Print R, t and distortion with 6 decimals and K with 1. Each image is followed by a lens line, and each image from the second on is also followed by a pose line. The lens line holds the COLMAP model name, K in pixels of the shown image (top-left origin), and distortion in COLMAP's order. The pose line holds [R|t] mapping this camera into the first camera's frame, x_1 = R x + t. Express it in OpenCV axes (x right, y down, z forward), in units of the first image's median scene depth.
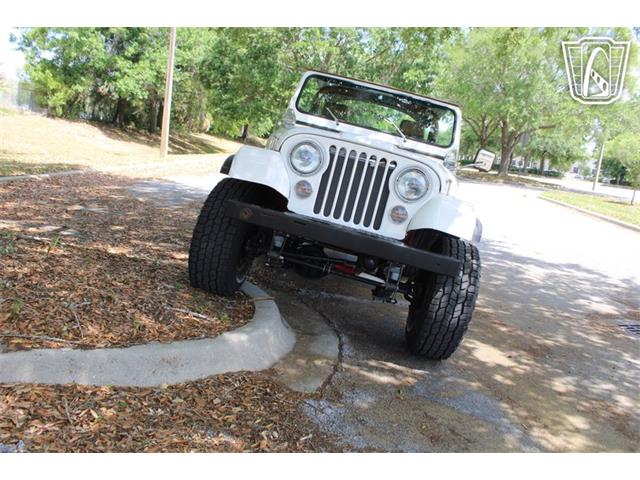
lens RADIAL K [[516.8, 0, 308.7], [0, 516.8, 250.3], [0, 0, 1]] dist [-0.097482, 0.001673]
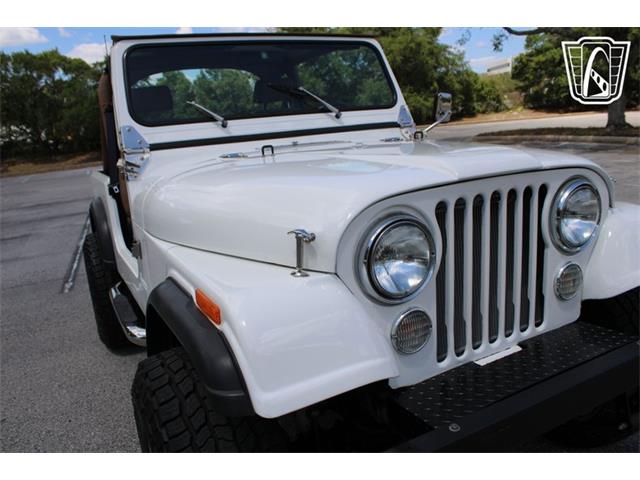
lens RADIAL K [[516.8, 0, 308.7], [0, 516.8, 250.3], [0, 0, 1]] dist [-0.097482, 0.001673]
pose [[0.789804, -0.425579, 0.441693, -0.167210], [0.370945, 0.904921, 0.208610, -0.214019], [-0.488477, -0.000917, 0.872576, 0.512546]]
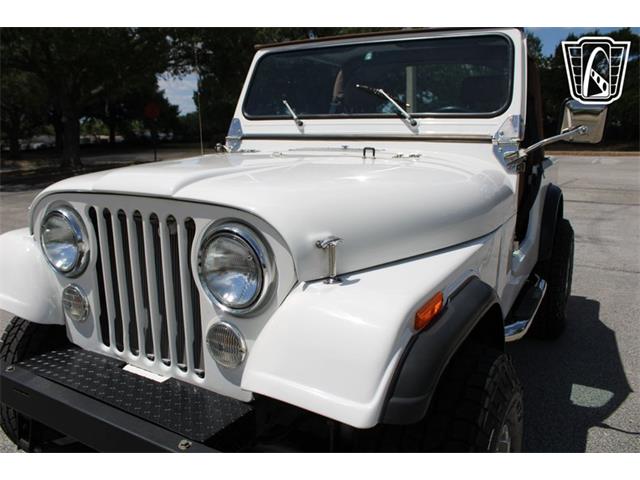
lens RADIAL K [[516.8, 0, 308.7], [0, 516.8, 250.3], [0, 0, 1]] dist [-0.097482, 0.001673]
pose [[0.884611, -0.147430, -0.442411, 0.310992], [0.149925, 0.988256, -0.029549, -0.088528], [0.441571, -0.040189, 0.896326, 0.491784]]
